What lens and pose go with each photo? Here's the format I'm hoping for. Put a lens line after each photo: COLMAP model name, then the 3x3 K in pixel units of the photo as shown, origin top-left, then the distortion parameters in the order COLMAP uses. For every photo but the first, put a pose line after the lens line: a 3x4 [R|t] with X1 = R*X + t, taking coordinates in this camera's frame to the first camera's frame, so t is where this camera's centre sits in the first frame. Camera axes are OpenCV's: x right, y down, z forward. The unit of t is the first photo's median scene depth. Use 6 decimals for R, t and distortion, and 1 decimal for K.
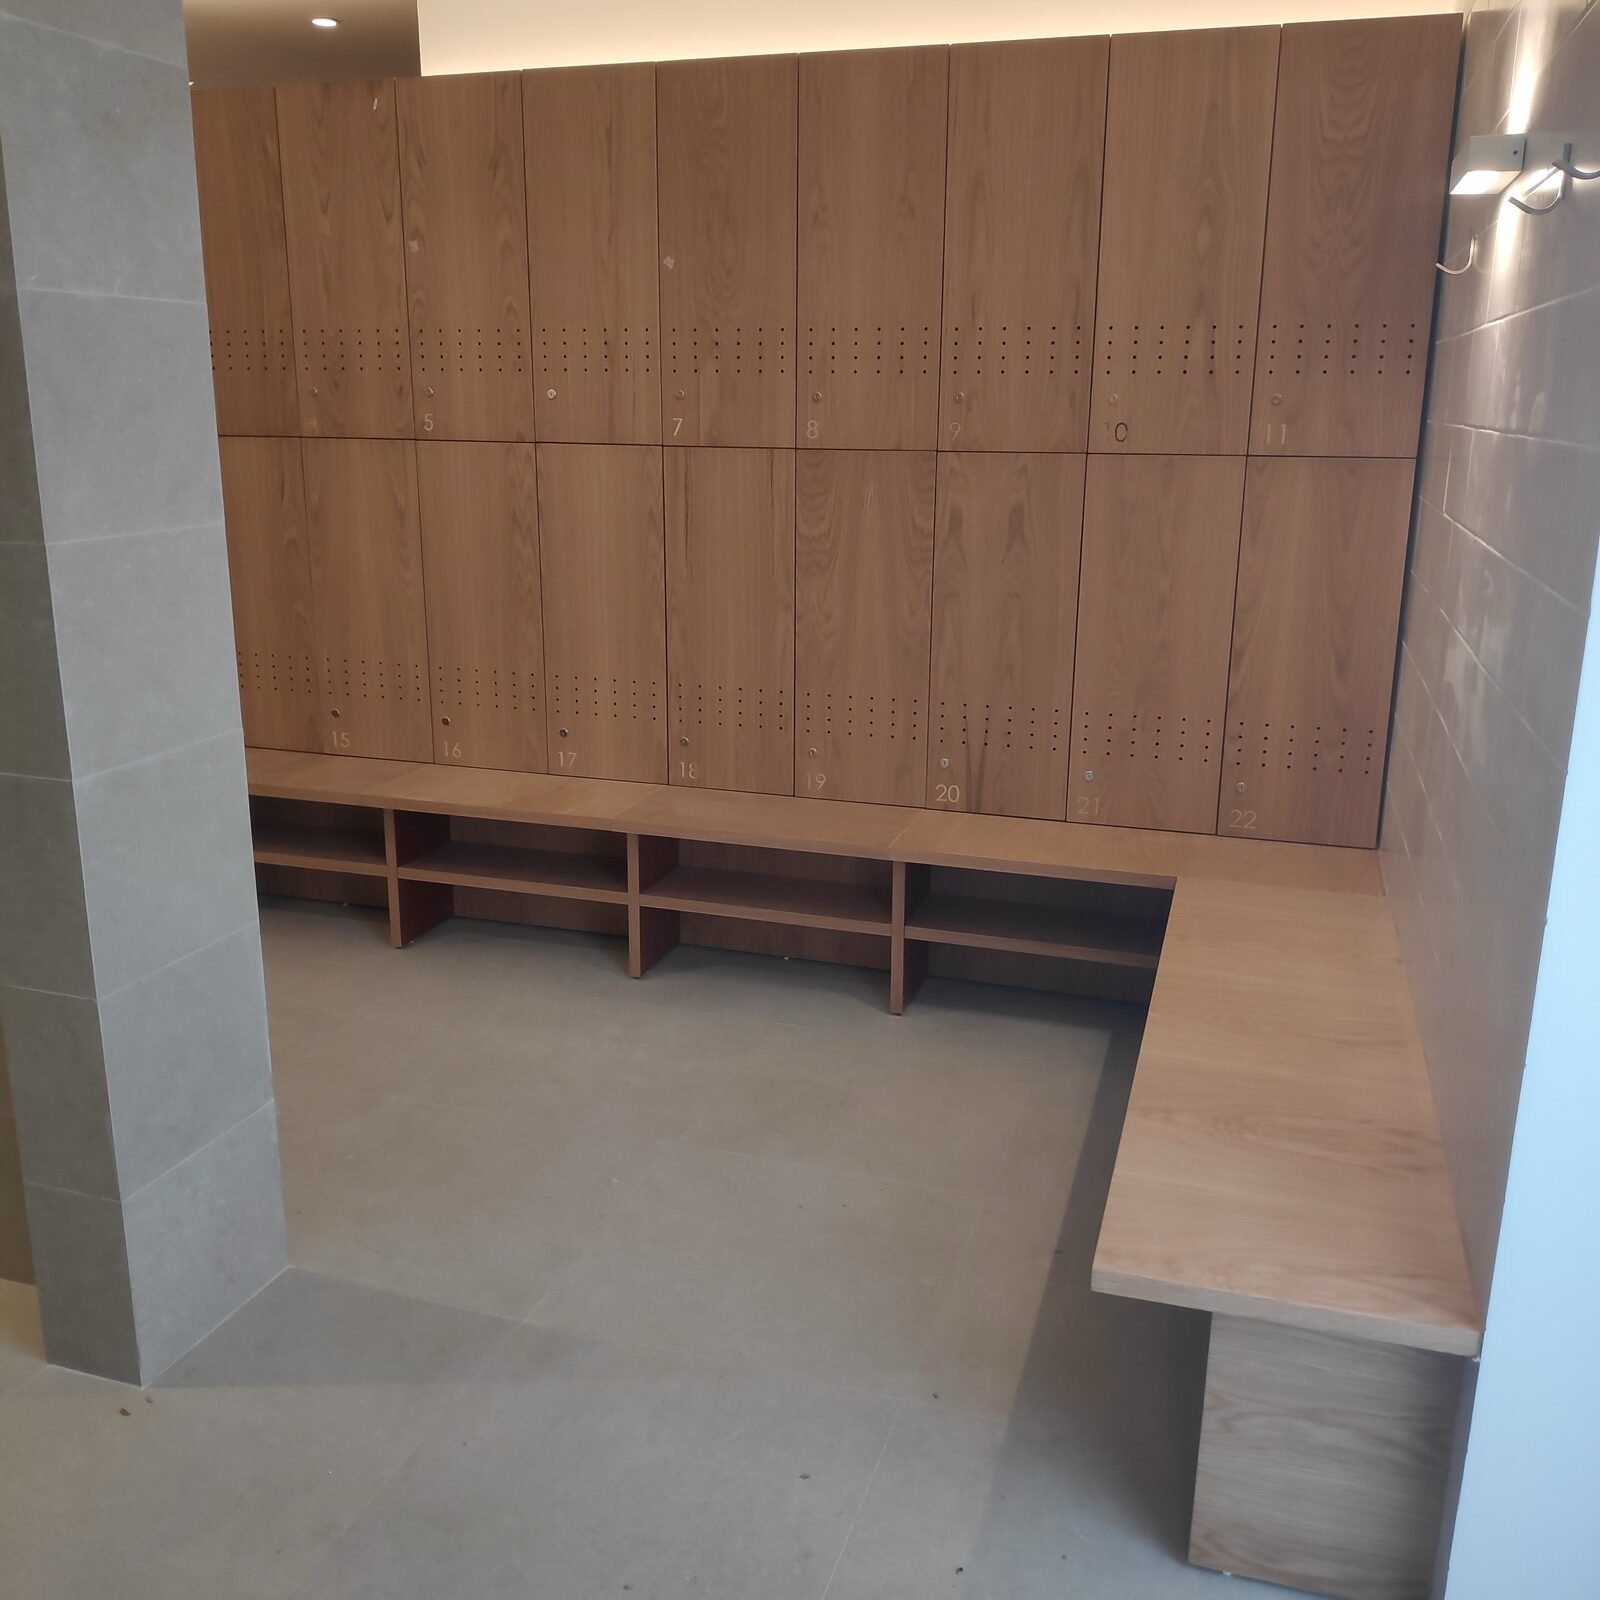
lens RADIAL K [[1515.2, 0, 800.0], [0, 1515.2, 800.0], [0, 0, 1]] dist [0.062619, -0.155423]
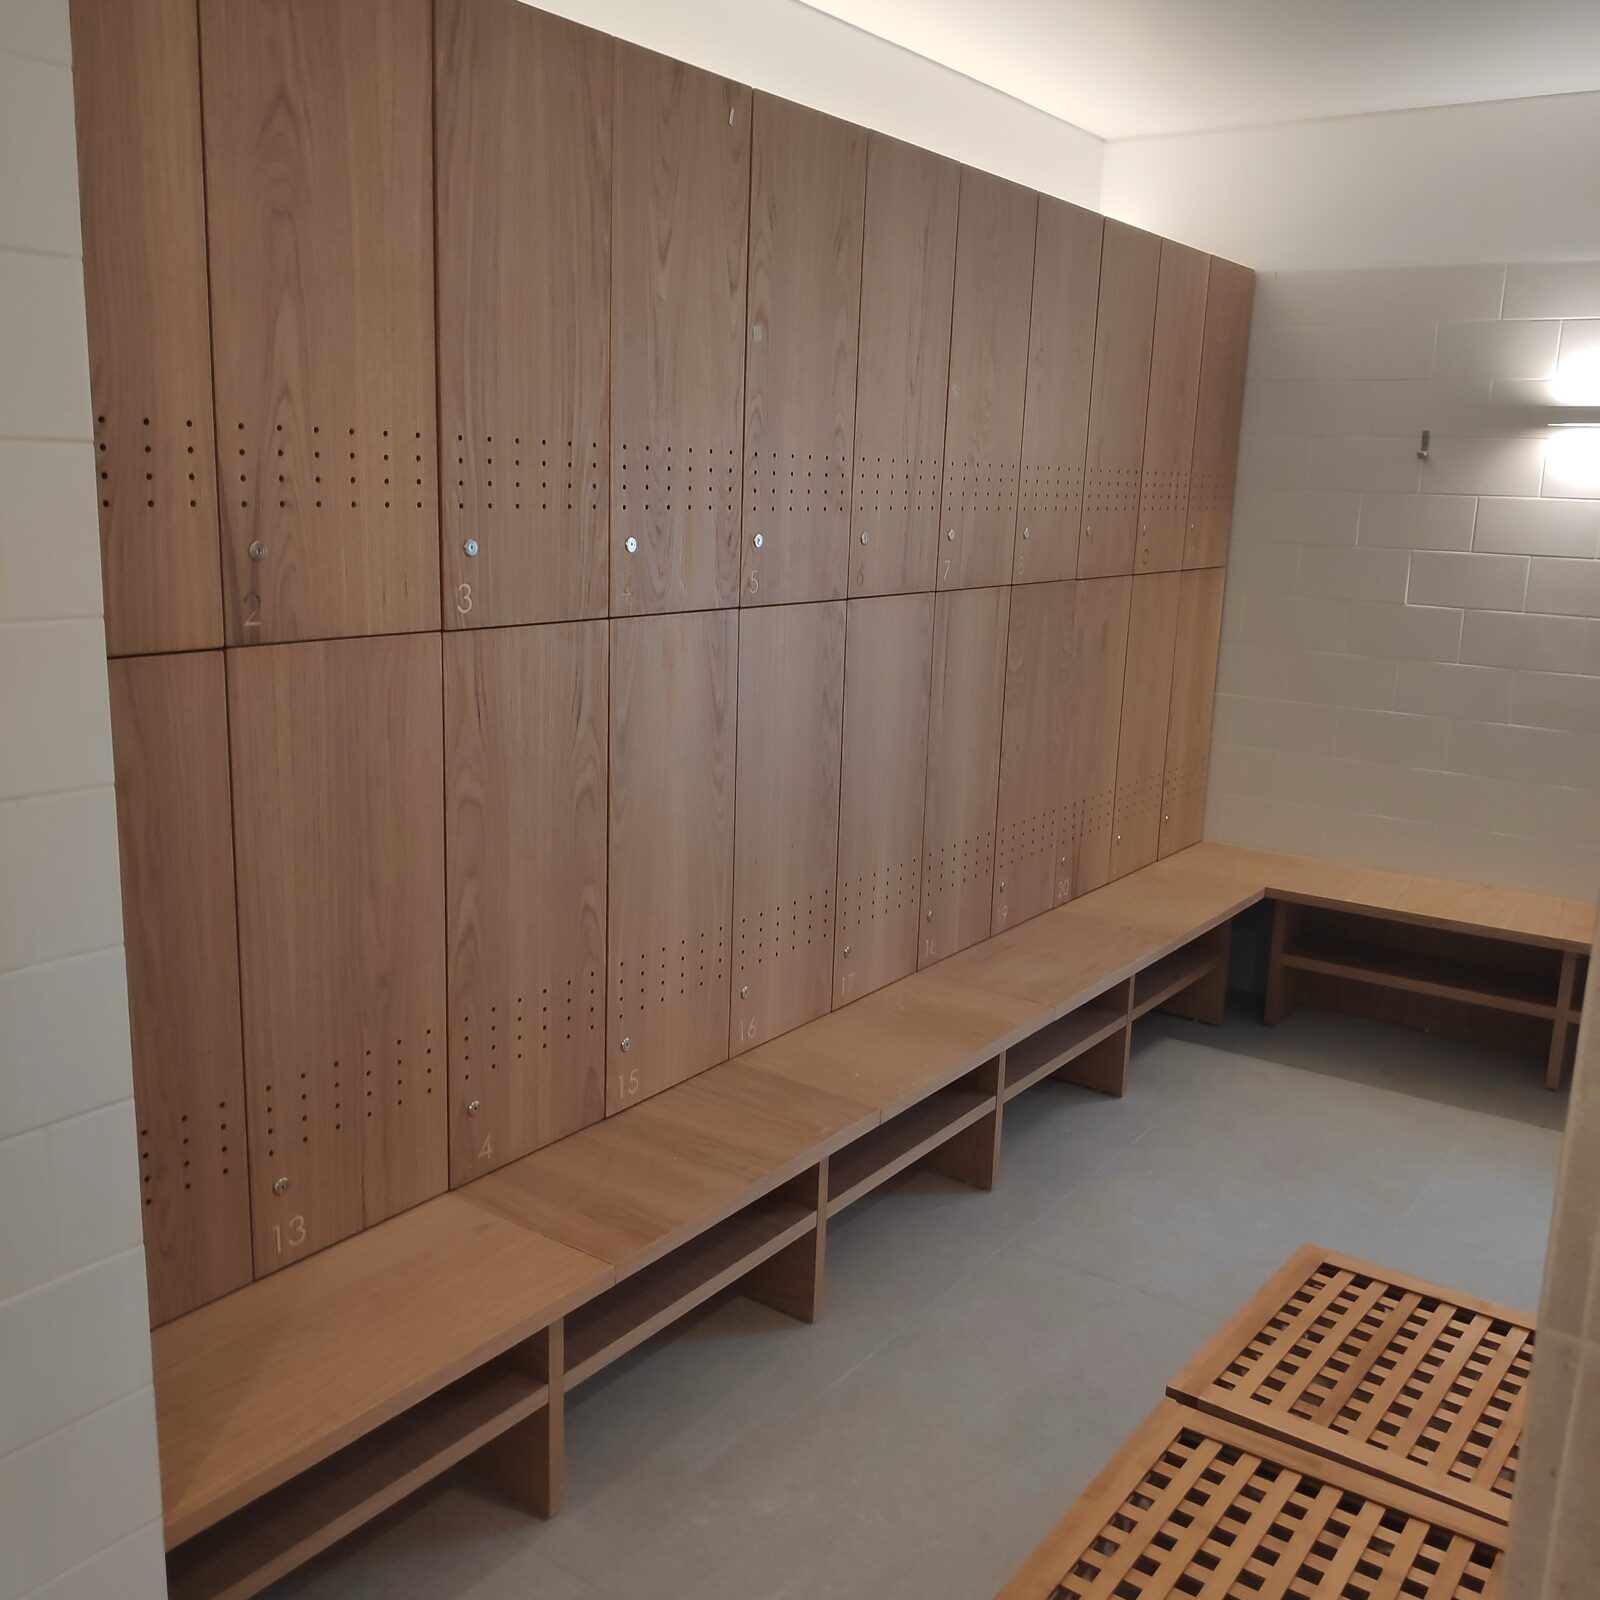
lens RADIAL K [[1532.2, 0, 835.8], [0, 1532.2, 803.5], [0, 0, 1]] dist [0.144647, -0.394966]
pose [[0.285199, -0.198138, 0.937765, -0.970764], [0.212580, 0.967108, 0.139686, -0.253236], [-0.934597, 0.159511, 0.317938, 0.795824]]
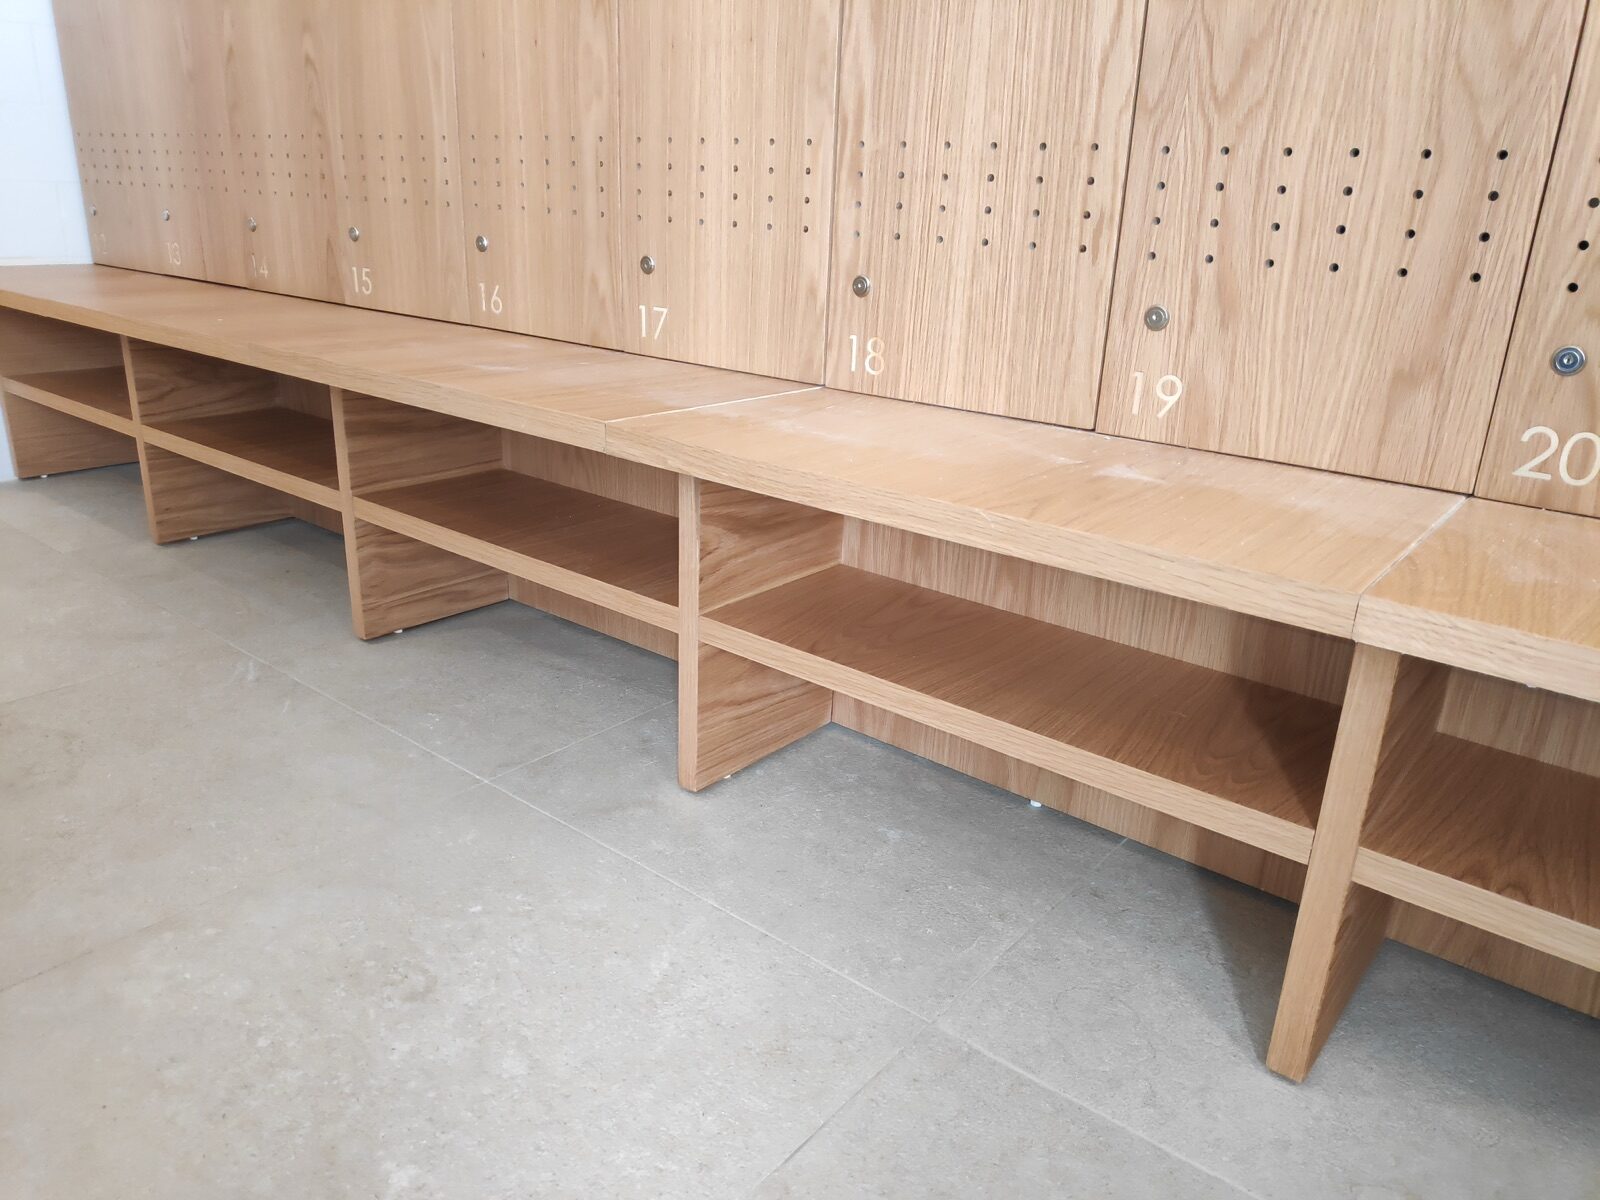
lens RADIAL K [[1152.6, 0, 800.0], [0, 1152.6, 600.0], [0, 0, 1]] dist [0.028125, -0.068201]
pose [[0.932107, 0.148201, -0.330473, 0.031842], [-0.123523, 0.987823, 0.094591, 0.022995], [0.340468, -0.047348, 0.939063, 0.713463]]
